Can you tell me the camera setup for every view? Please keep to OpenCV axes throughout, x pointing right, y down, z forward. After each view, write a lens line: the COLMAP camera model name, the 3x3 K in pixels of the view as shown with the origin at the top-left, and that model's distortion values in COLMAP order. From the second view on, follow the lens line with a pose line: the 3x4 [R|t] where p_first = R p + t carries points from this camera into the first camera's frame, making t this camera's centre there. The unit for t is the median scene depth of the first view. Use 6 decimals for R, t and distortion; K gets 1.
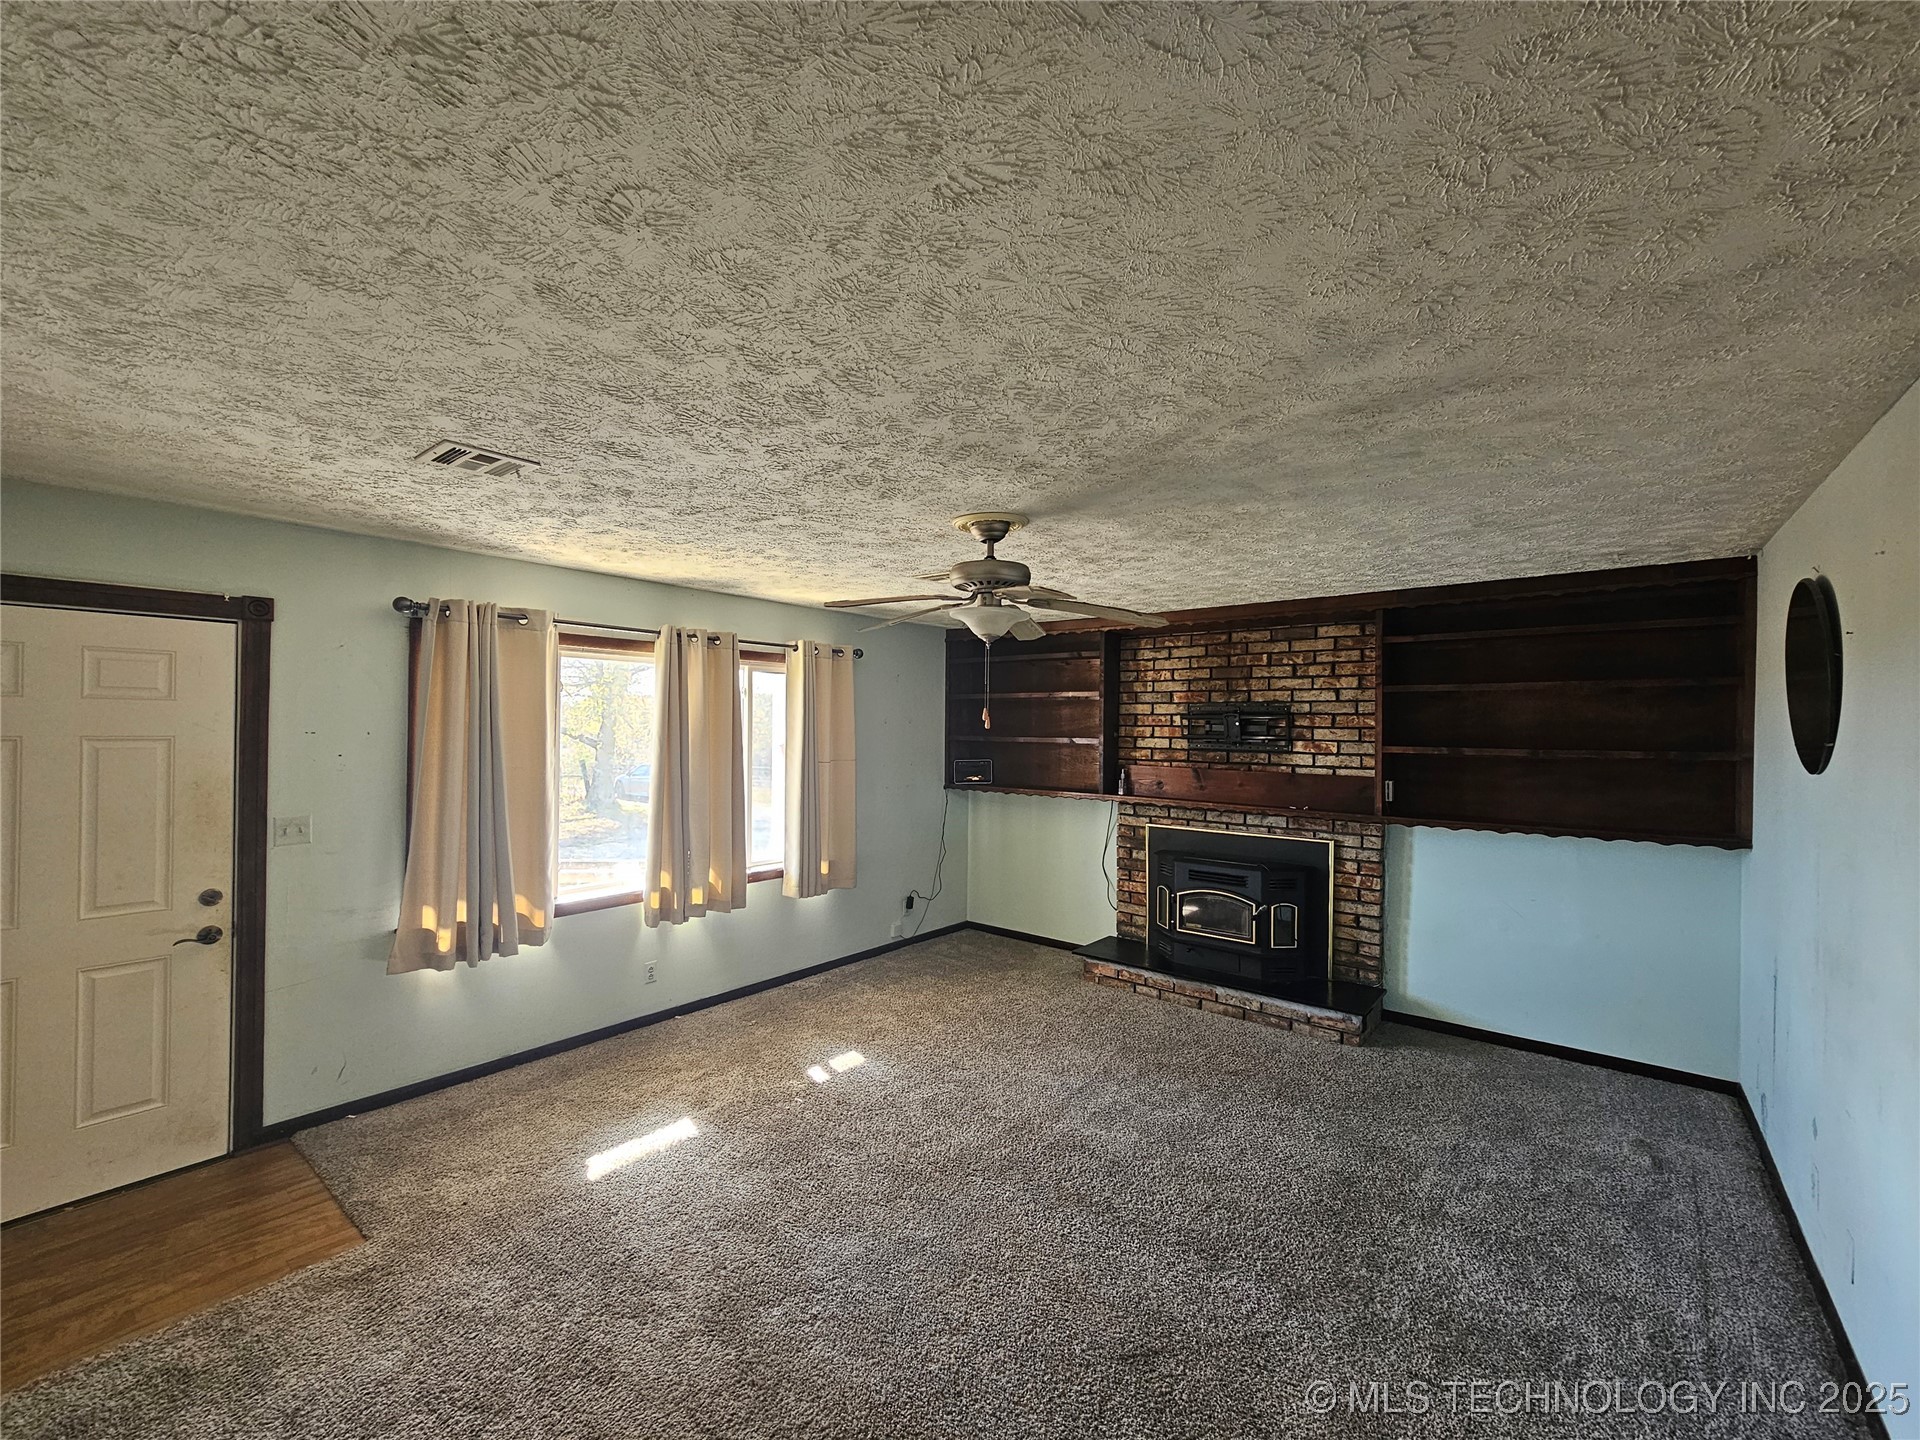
lens RADIAL K [[788.8, 0, 963.3], [0, 788.8, 726.5], [0, 0, 1]] dist [-0.000990, -0.000003]
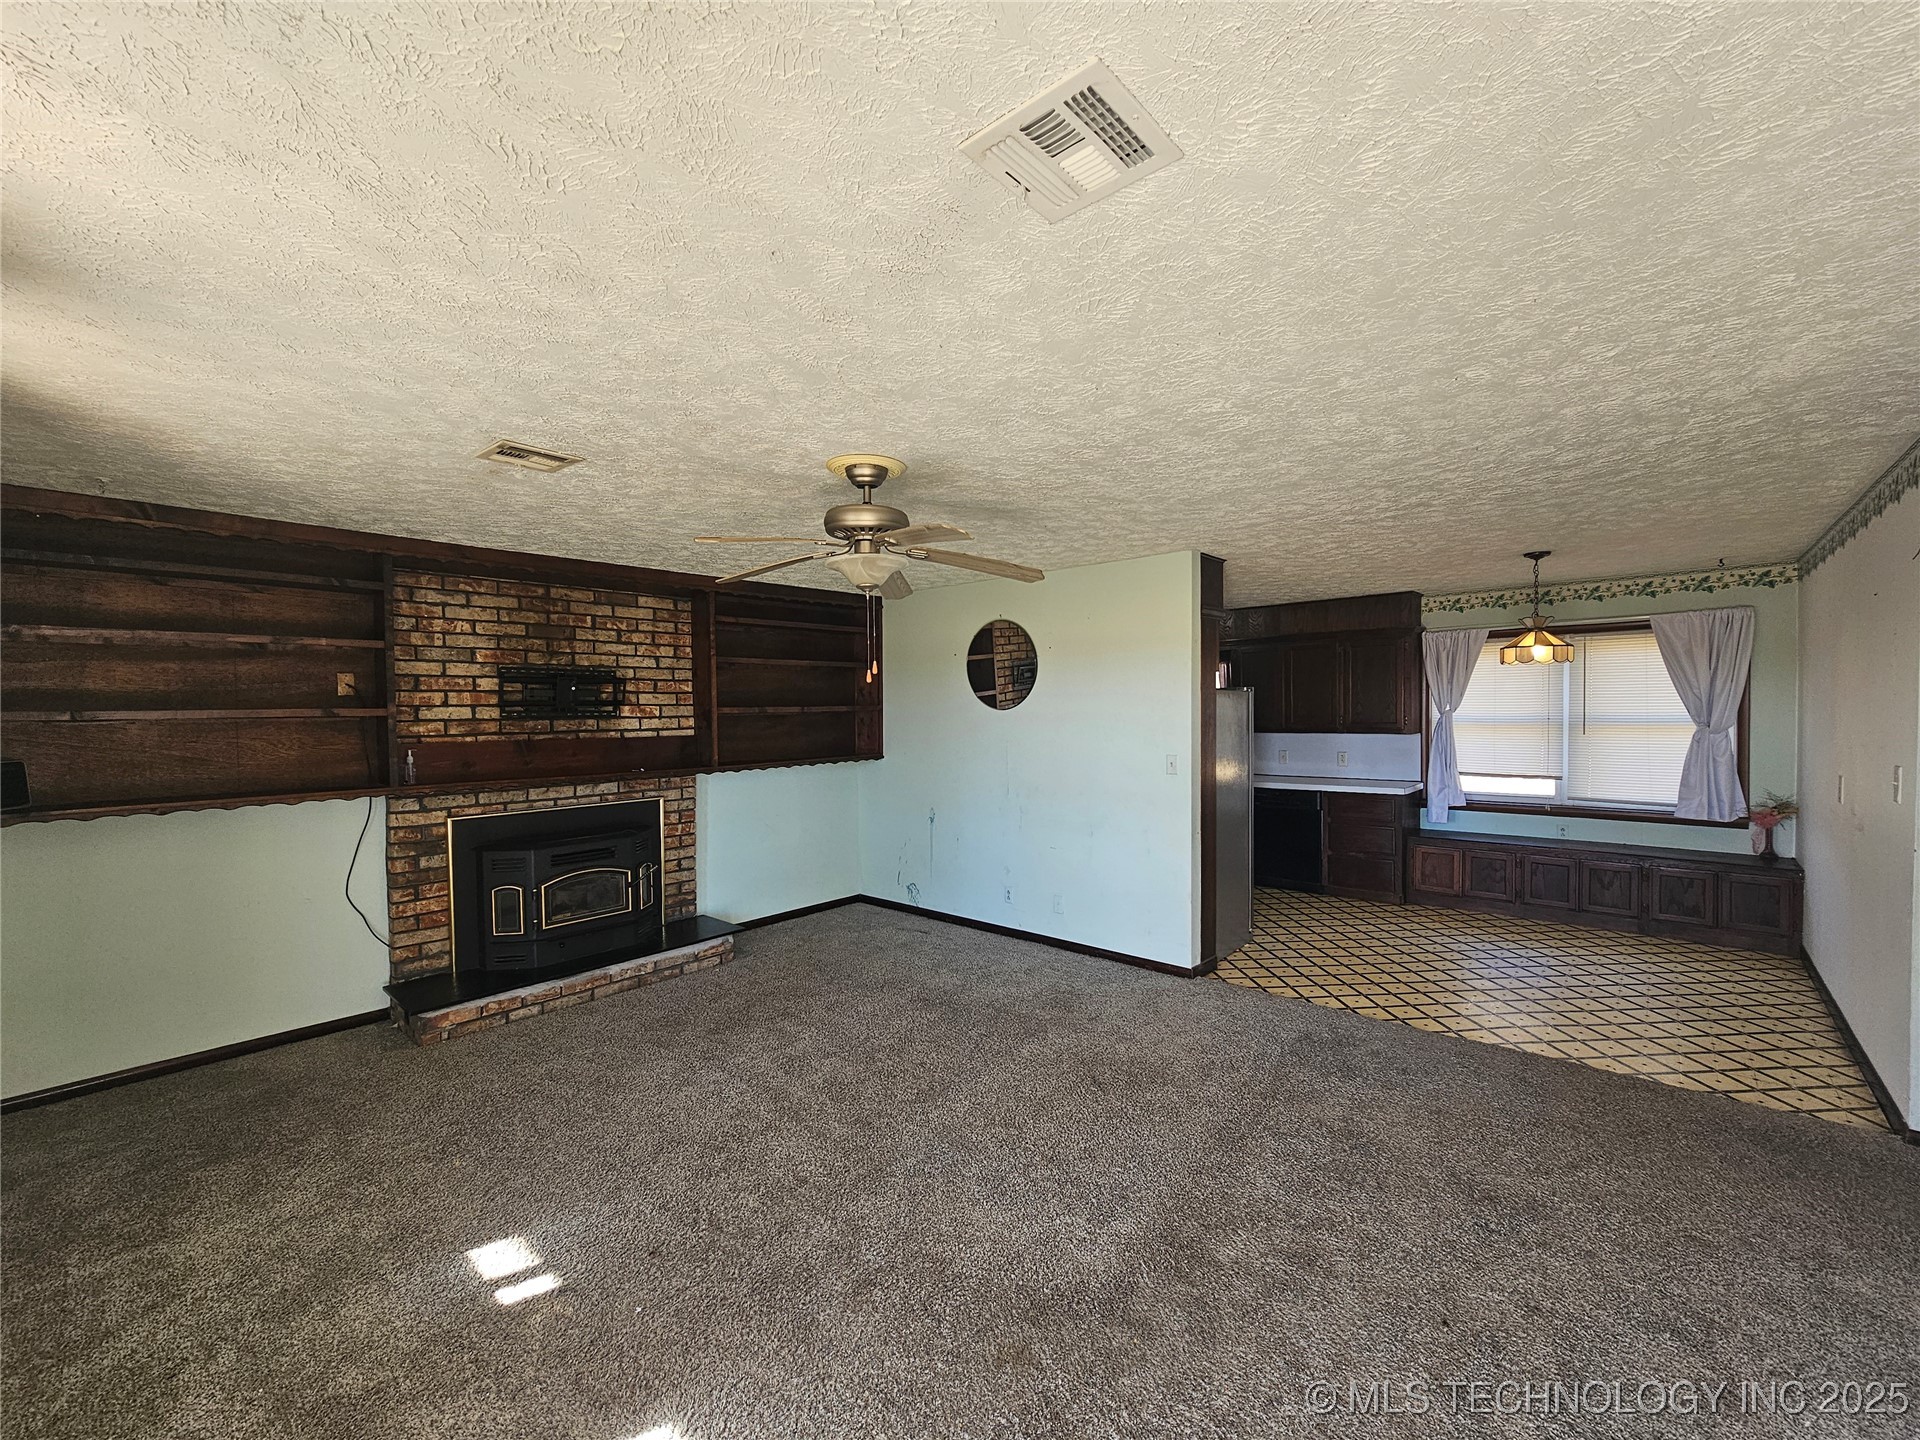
lens RADIAL K [[788.8, 0, 958.9], [0, 788.8, 725.5], [0, 0, 1]] dist [-0.000990, -0.000003]
pose [[0.049643, -0.033088, 0.998219, -0.560496], [0.012059, 0.999398, 0.032527, 0.015527], [-0.998694, 0.010423, 0.050012, 0.509848]]
